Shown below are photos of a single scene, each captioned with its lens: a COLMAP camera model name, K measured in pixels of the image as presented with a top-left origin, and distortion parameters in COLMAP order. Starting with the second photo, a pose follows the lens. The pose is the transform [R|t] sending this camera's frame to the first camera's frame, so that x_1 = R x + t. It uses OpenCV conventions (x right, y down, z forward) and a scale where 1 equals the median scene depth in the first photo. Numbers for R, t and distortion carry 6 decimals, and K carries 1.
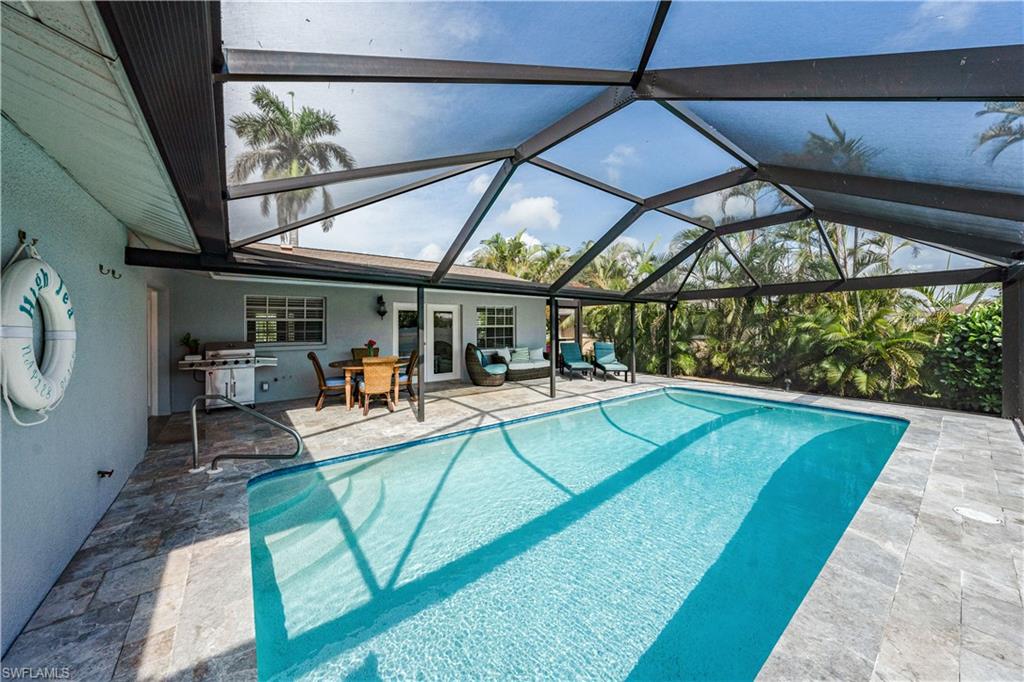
lens RADIAL K [[352.9, 0, 514.9], [0, 352.9, 332.2], [0, 0, 1]] dist [-0.003426, 0.000284]
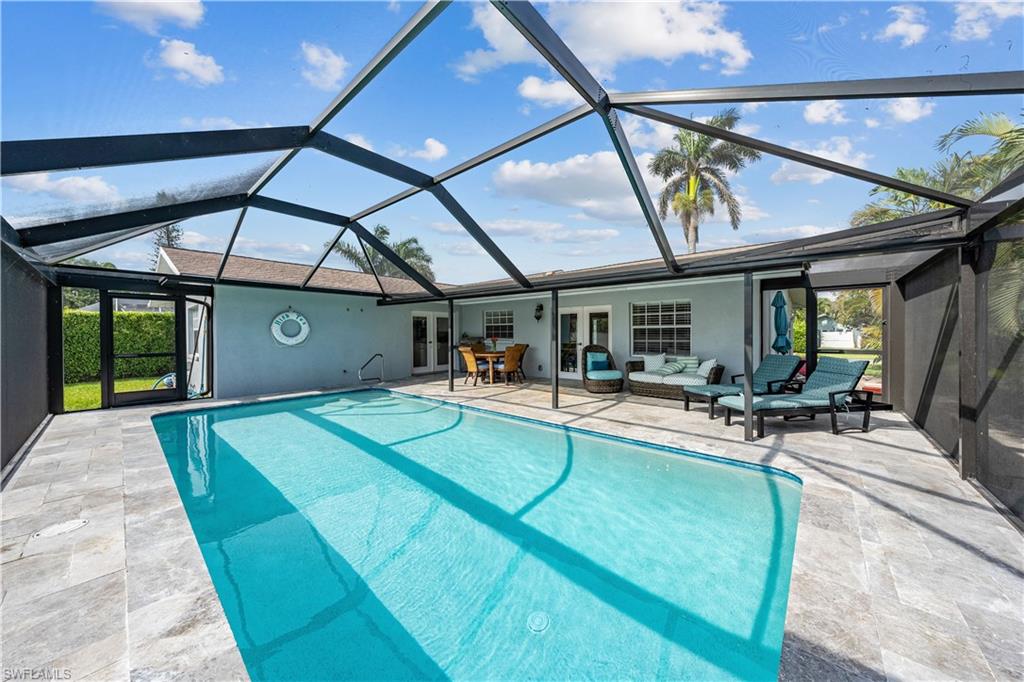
lens RADIAL K [[352.9, 0, 515.8], [0, 352.9, 334.3], [0, 0, 1]] dist [-0.003426, 0.000284]
pose [[0.188463, 0.010013, -0.982029, 2.059949], [-0.023748, 0.999702, 0.005636, 0.009862], [0.981793, 0.022259, 0.188645, 1.671492]]
